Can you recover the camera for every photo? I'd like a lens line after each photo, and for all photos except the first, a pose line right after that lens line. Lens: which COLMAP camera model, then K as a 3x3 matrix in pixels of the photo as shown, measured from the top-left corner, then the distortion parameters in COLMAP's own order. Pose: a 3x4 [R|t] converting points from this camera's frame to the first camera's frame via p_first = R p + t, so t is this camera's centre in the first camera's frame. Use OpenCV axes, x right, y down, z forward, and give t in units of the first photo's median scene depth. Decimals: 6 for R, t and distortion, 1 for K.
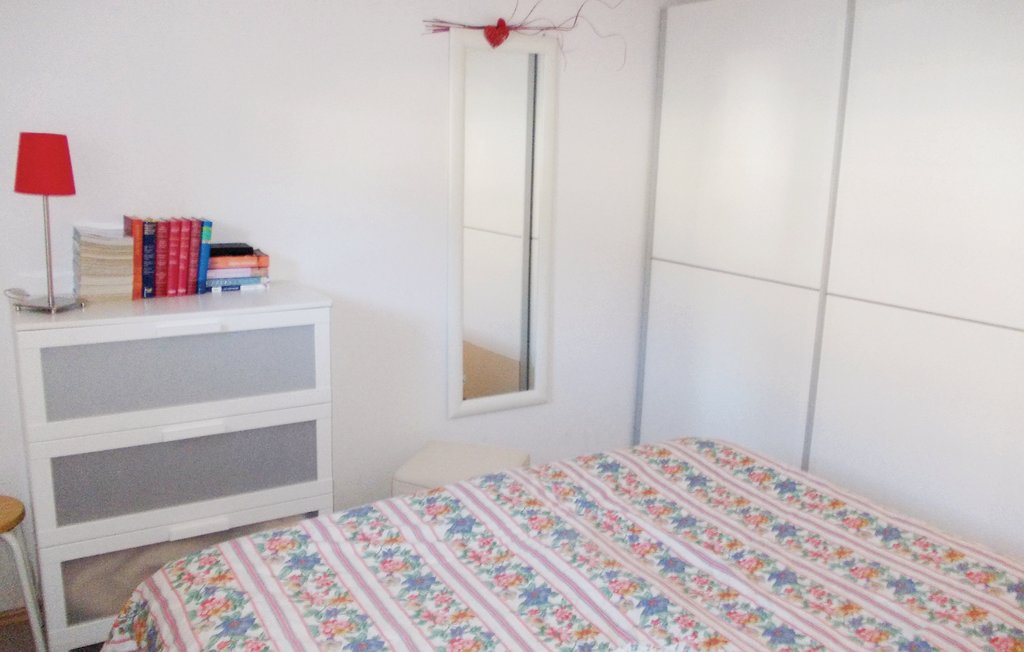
lens RADIAL K [[860.0, 0, 514.5], [0, 860.0, 325.4], [0, 0, 1]] dist [-0.002001, -0.000504]
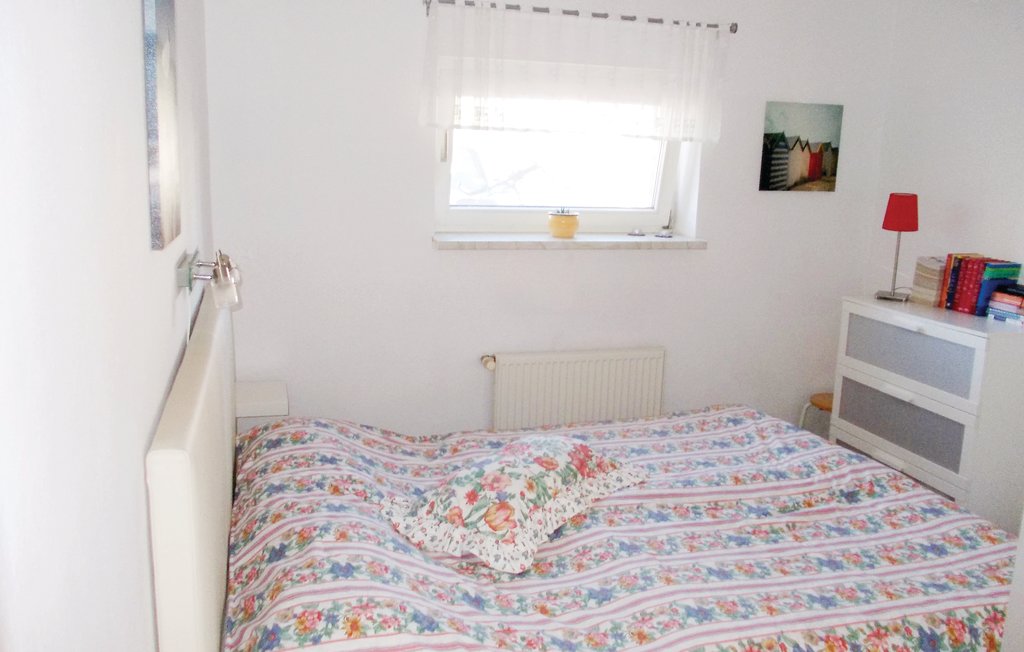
lens RADIAL K [[860.0, 0, 512.8], [0, 860.0, 325.0], [0, 0, 1]] dist [-0.002001, -0.000504]
pose [[-0.246737, 0.165138, -0.954909, 1.158967], [-0.236929, 0.945190, 0.224677, -0.161292], [0.939673, 0.281682, -0.194087, 0.614051]]
